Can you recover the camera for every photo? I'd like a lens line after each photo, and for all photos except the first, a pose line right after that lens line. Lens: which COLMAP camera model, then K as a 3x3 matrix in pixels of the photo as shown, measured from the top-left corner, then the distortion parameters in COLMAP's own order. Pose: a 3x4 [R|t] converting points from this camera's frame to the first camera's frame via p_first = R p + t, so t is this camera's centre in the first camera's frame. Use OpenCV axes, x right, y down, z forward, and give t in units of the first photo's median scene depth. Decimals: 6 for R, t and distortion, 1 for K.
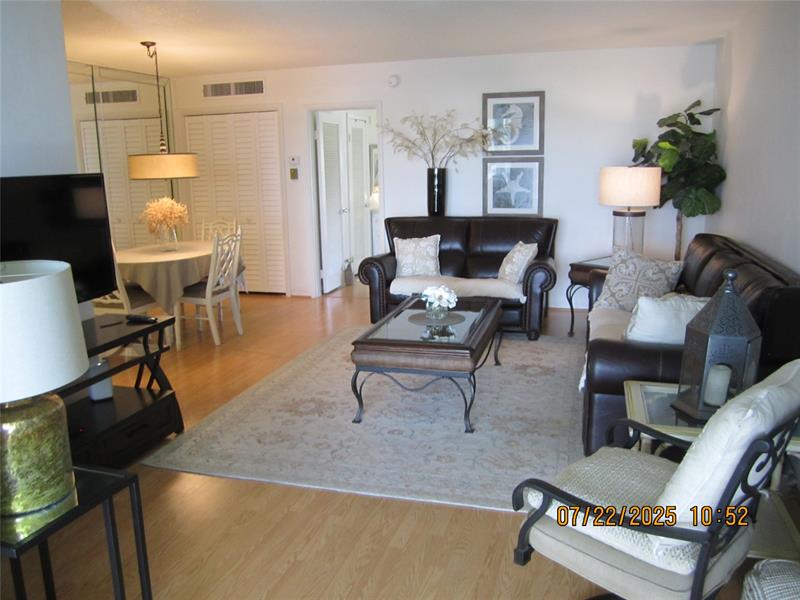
lens RADIAL K [[658.5, 0, 395.9], [0, 658.5, 296.4], [0, 0, 1]] dist [-0.060823, 0.013349]
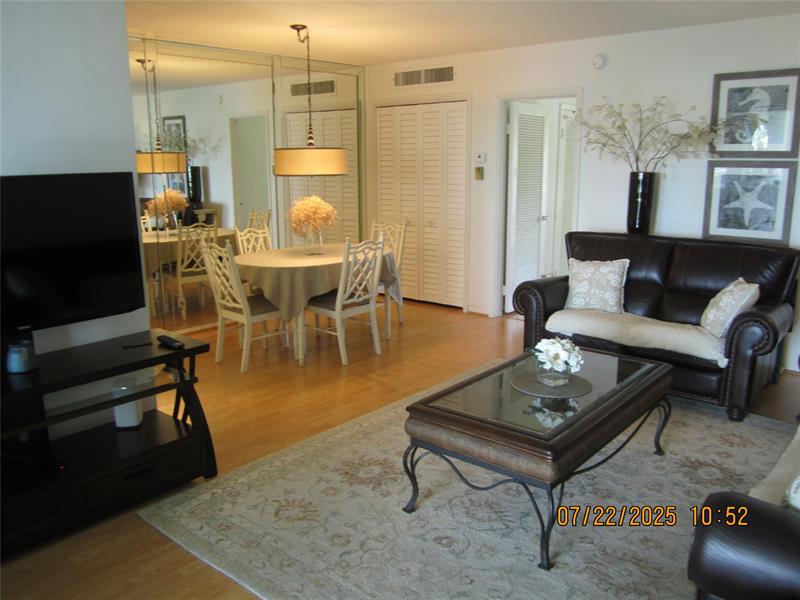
lens RADIAL K [[658.5, 0, 395.9], [0, 658.5, 296.4], [0, 0, 1]] dist [-0.060823, 0.013349]
pose [[0.911514, 0.099456, -0.399062, 0.129951], [-0.095902, 0.994971, 0.028918, -0.047264], [0.399931, 0.011912, 0.916468, 0.195697]]
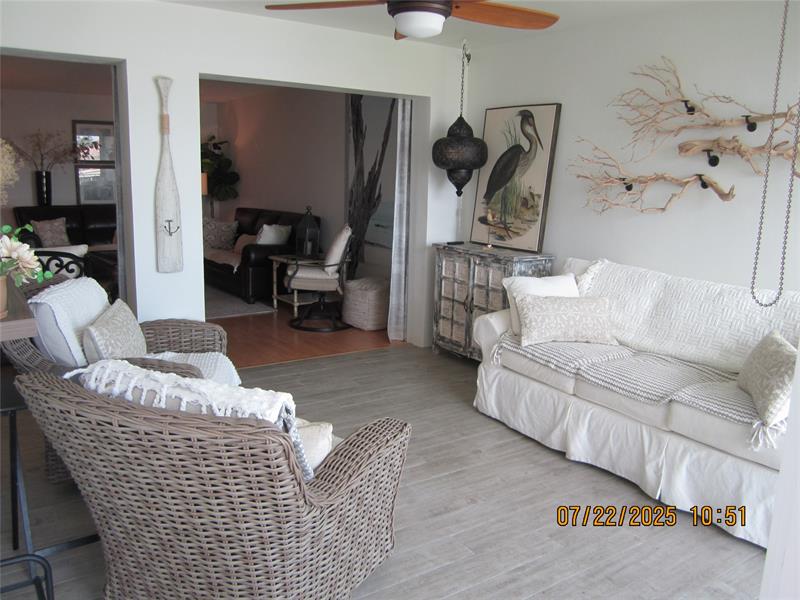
lens RADIAL K [[658.5, 0, 395.9], [0, 658.5, 296.4], [0, 0, 1]] dist [-0.060823, 0.013349]
pose [[0.629334, -0.104464, 0.770082, -0.591358], [0.127049, 0.991422, 0.030662, 0.125794], [-0.766680, 0.078541, 0.637208, -0.434928]]
